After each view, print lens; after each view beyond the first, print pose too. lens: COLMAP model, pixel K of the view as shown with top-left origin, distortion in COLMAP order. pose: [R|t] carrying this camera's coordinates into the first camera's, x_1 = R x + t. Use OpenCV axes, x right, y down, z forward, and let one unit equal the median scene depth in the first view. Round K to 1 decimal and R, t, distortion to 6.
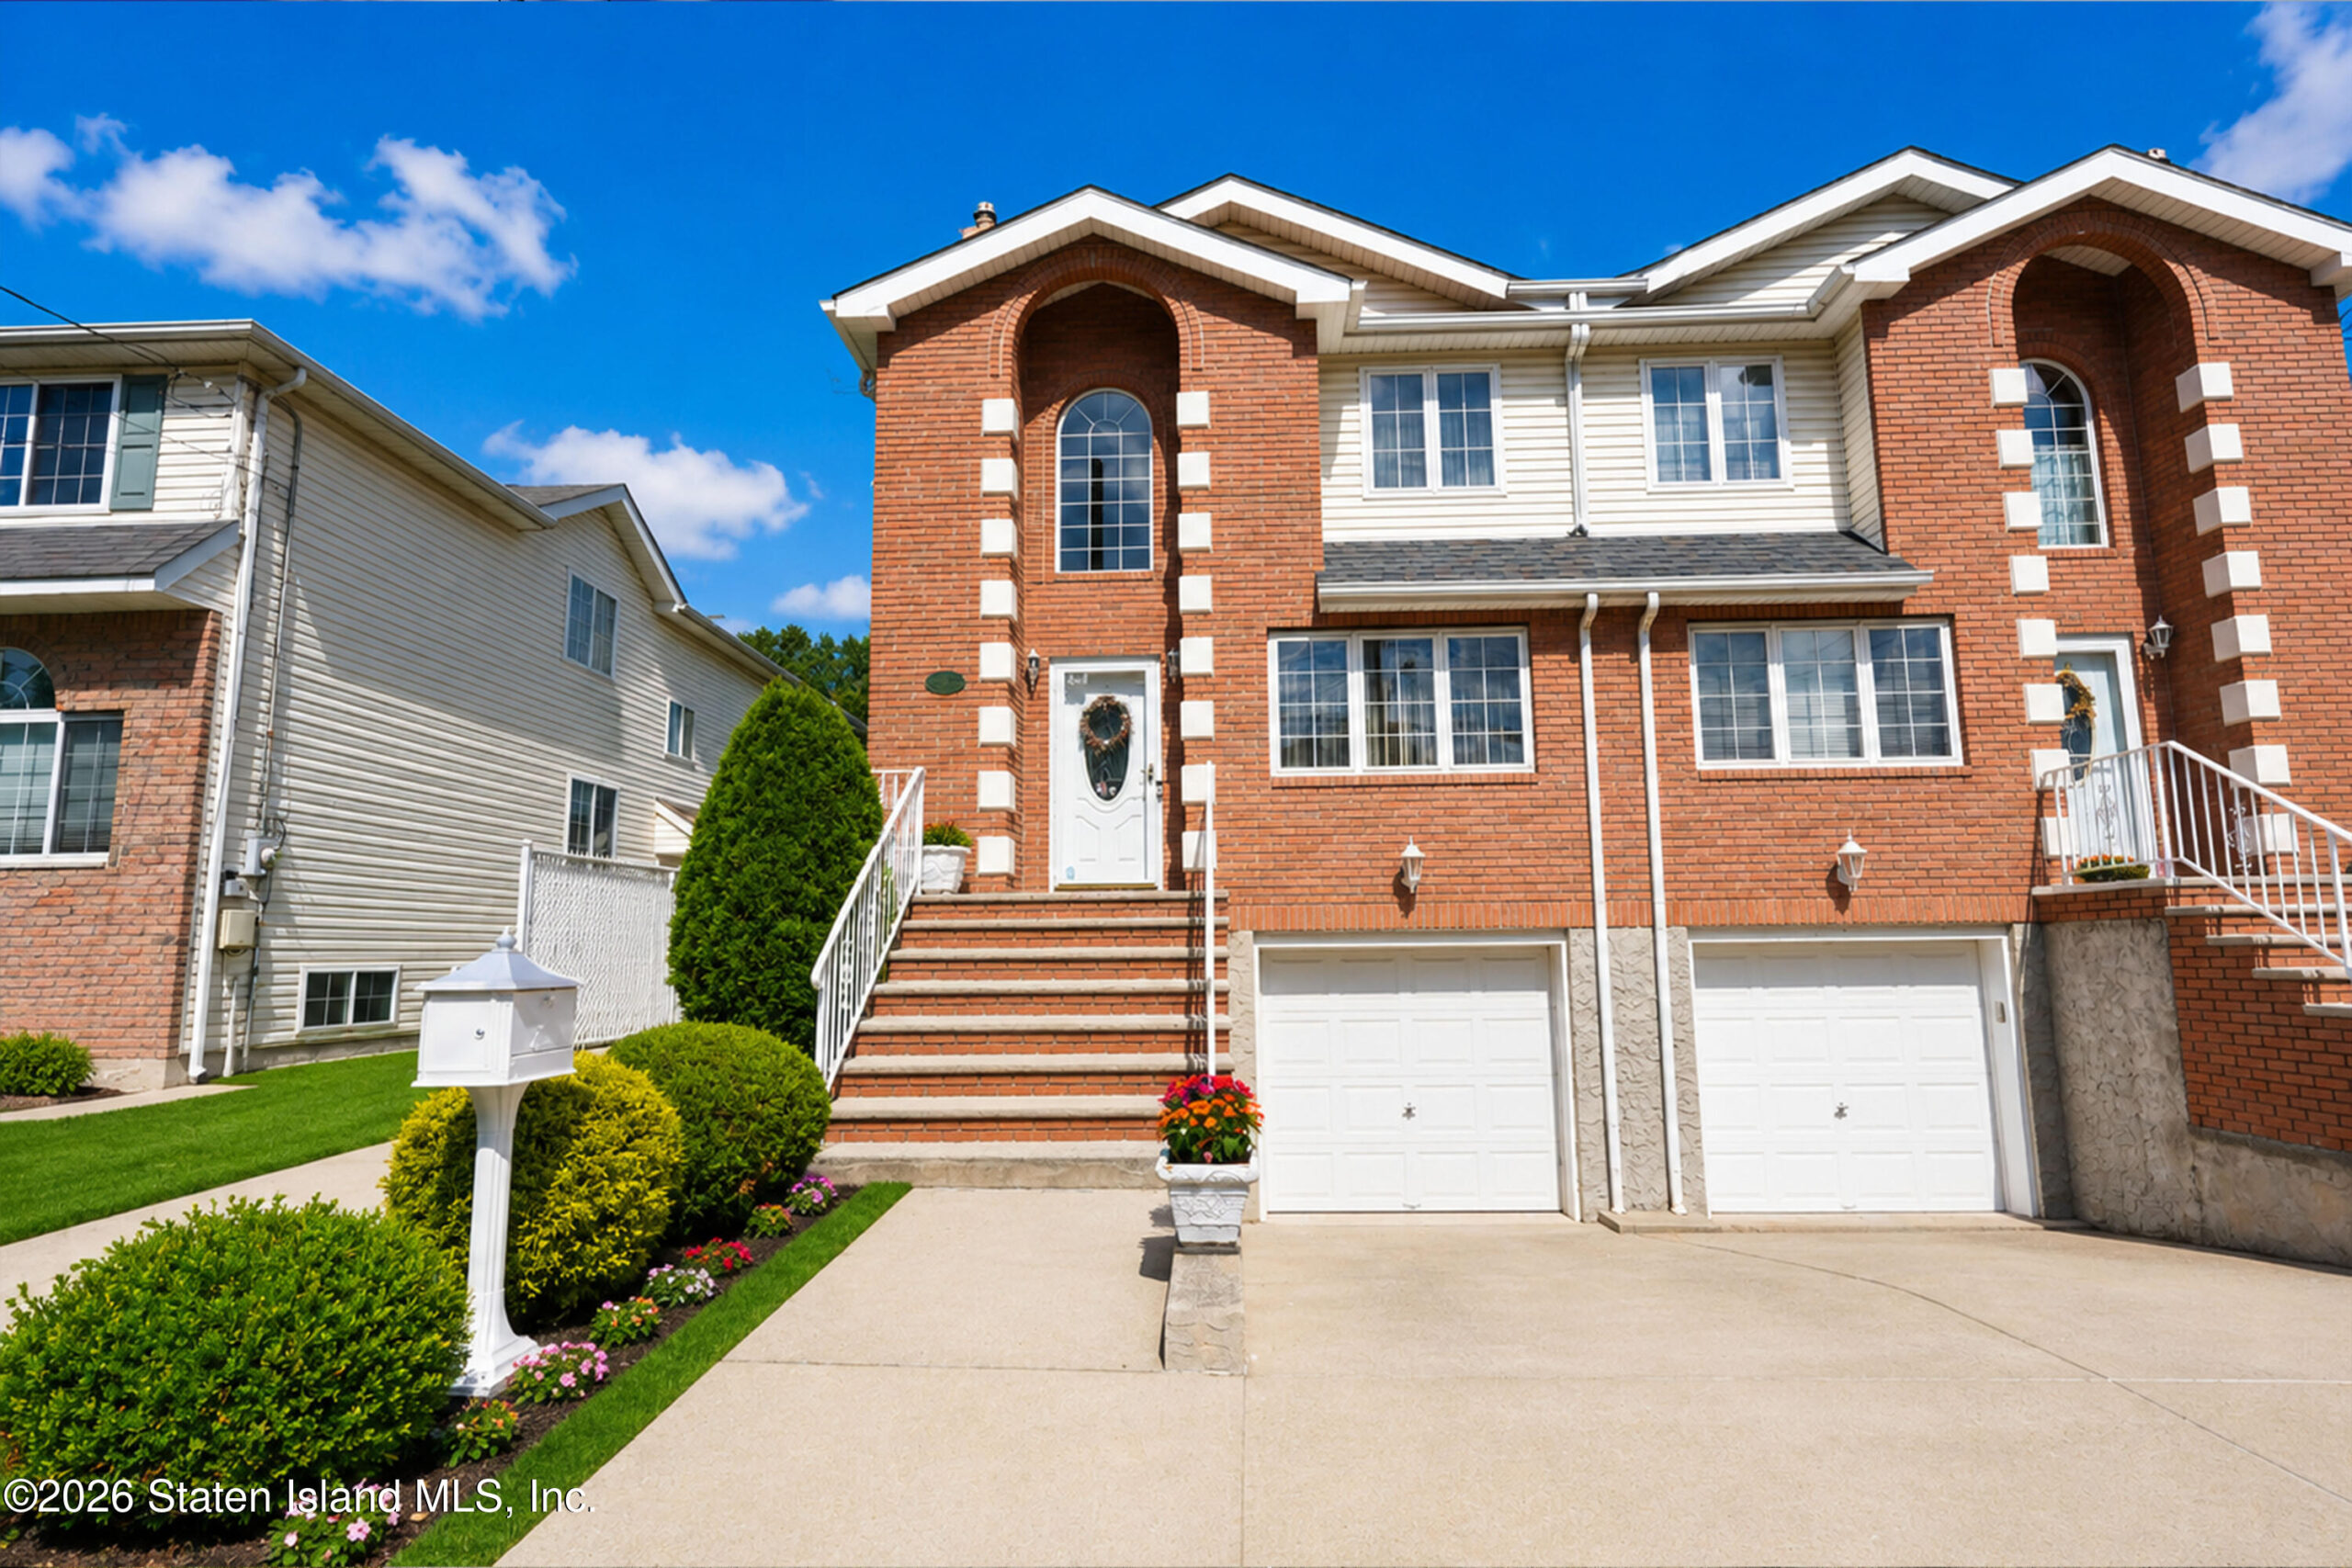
lens RADIAL K [[1151.0, 0, 1168.1], [0, 1151.0, 790.9], [0, 0, 1]] dist [0.005716, 0.004408]
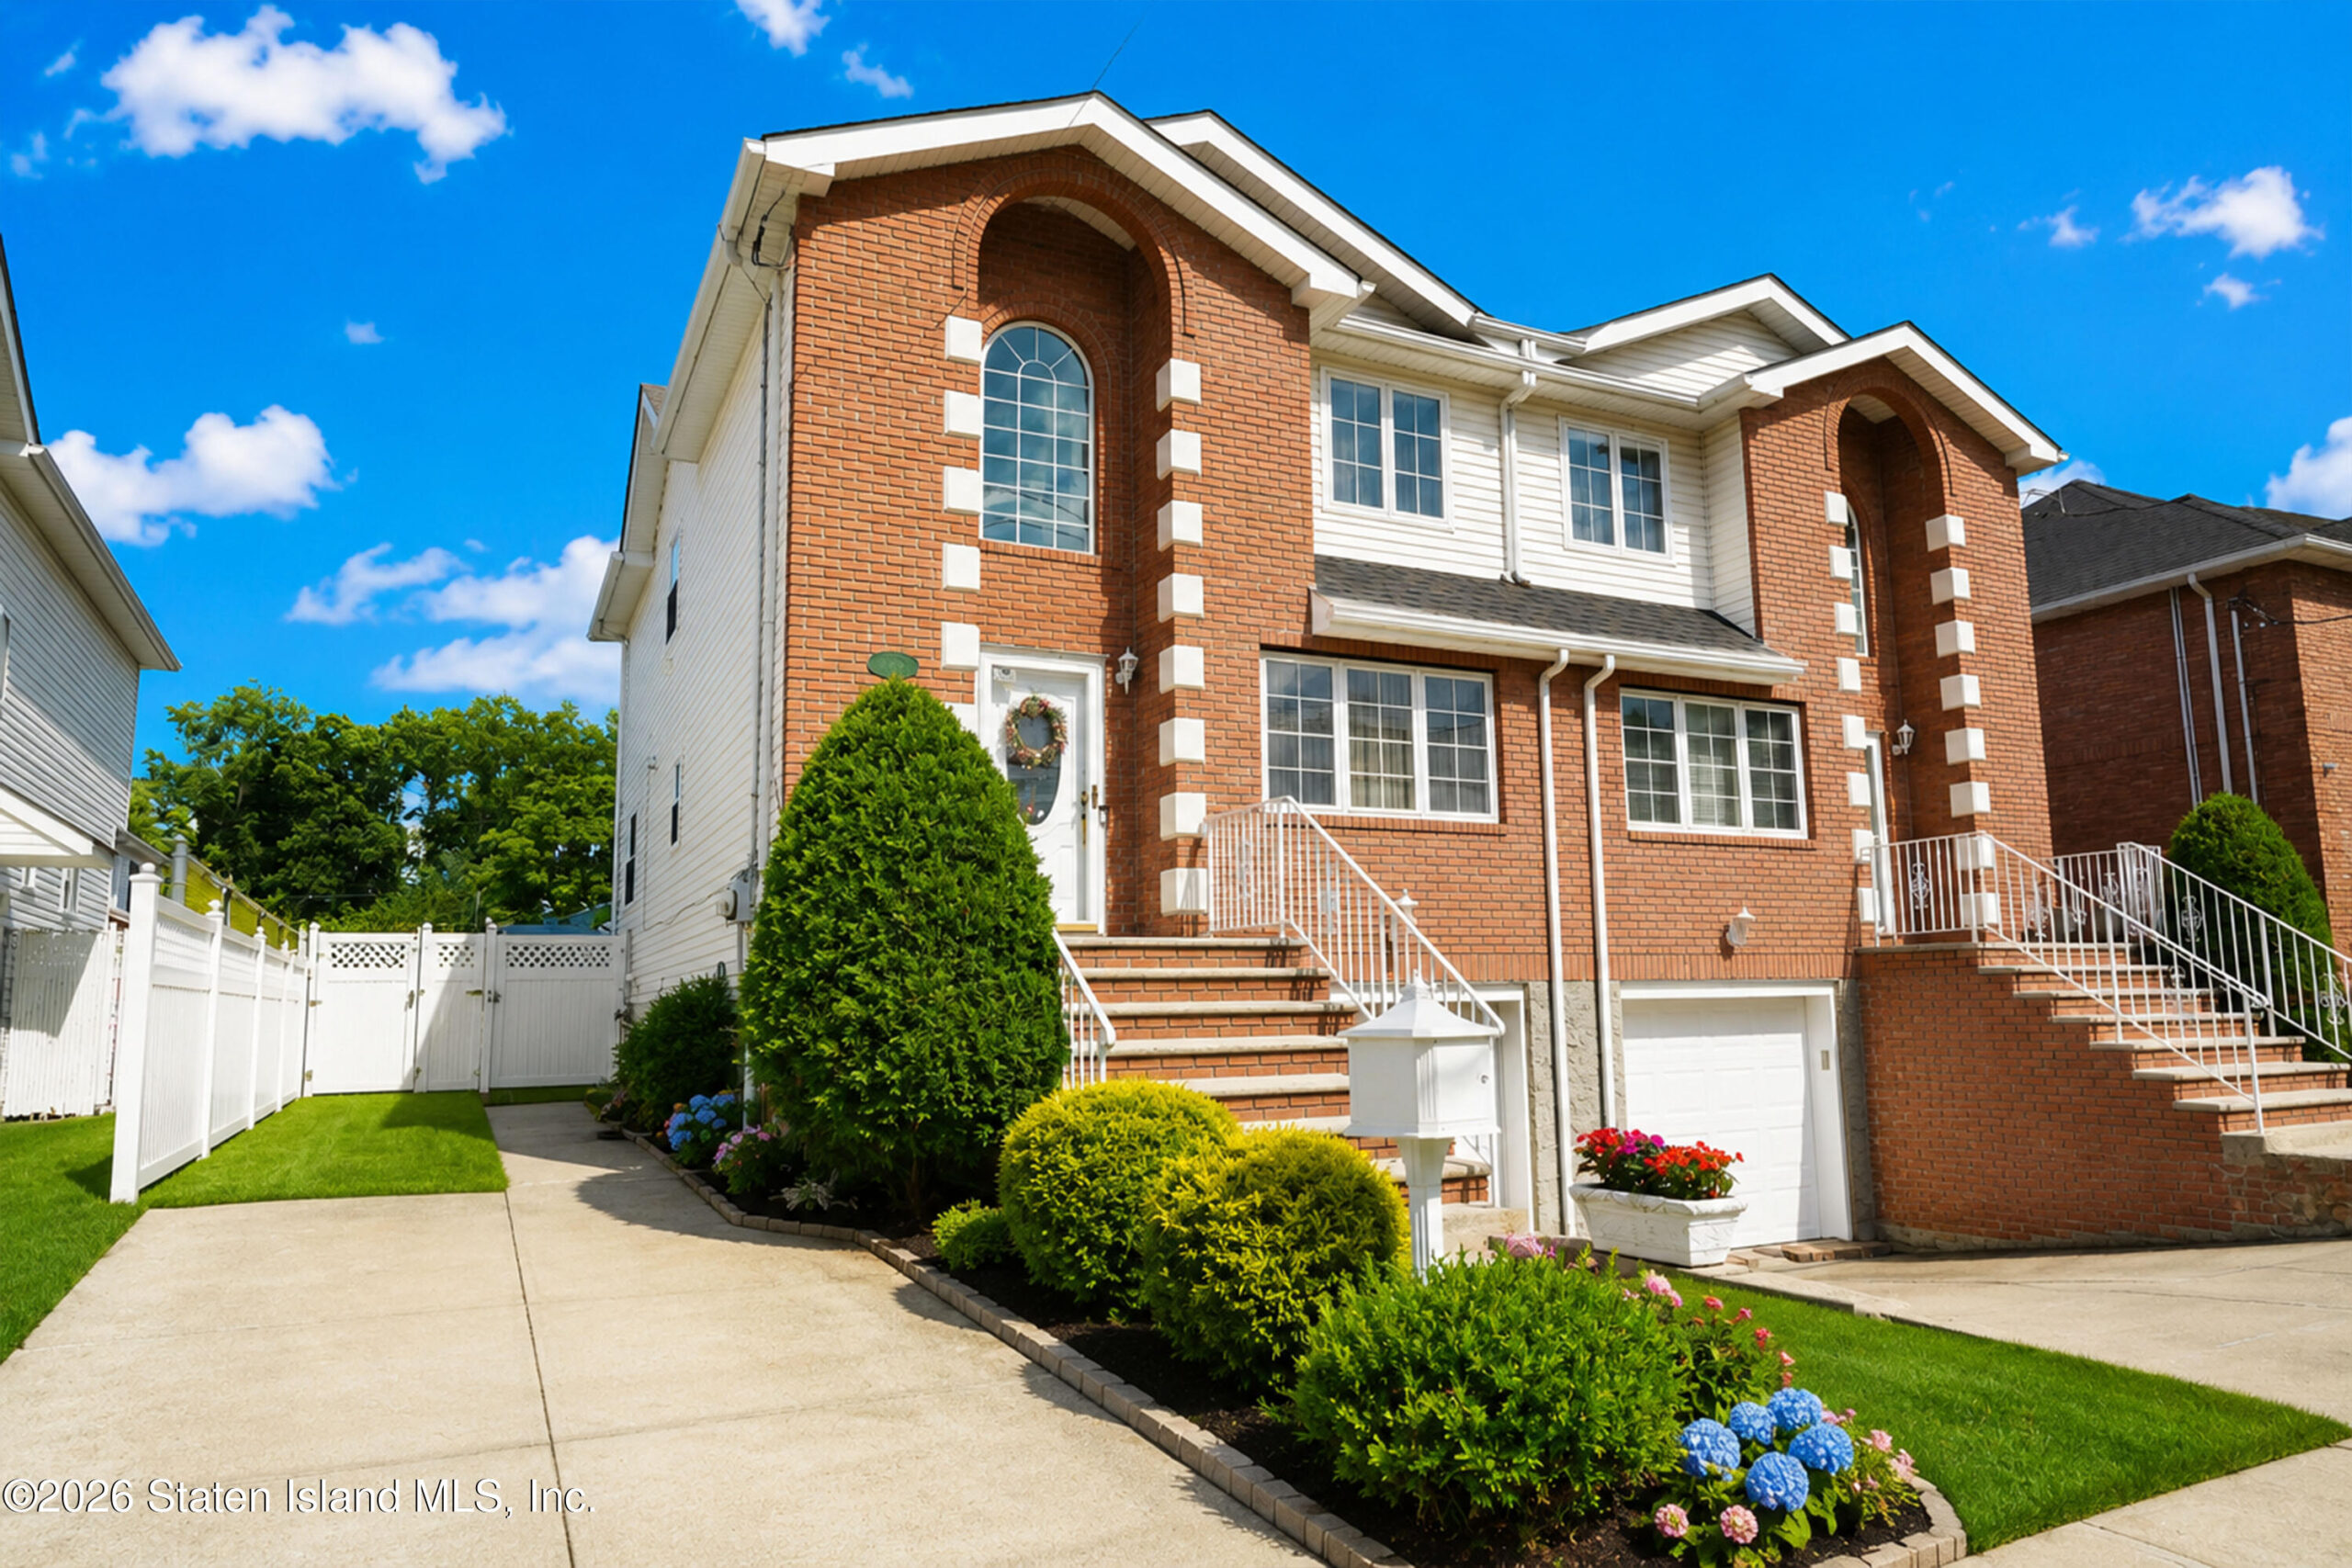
lens RADIAL K [[1489.4, 0, 1173.4], [0, 1489.4, 794.6], [0, 0, 1]] dist [0.005266, -0.004006]
pose [[0.879607, 0.064510, 0.471306, -0.505624], [-0.059655, 0.997900, -0.025252, 0.007778], [-0.471945, -0.005904, 0.881608, 0.015425]]
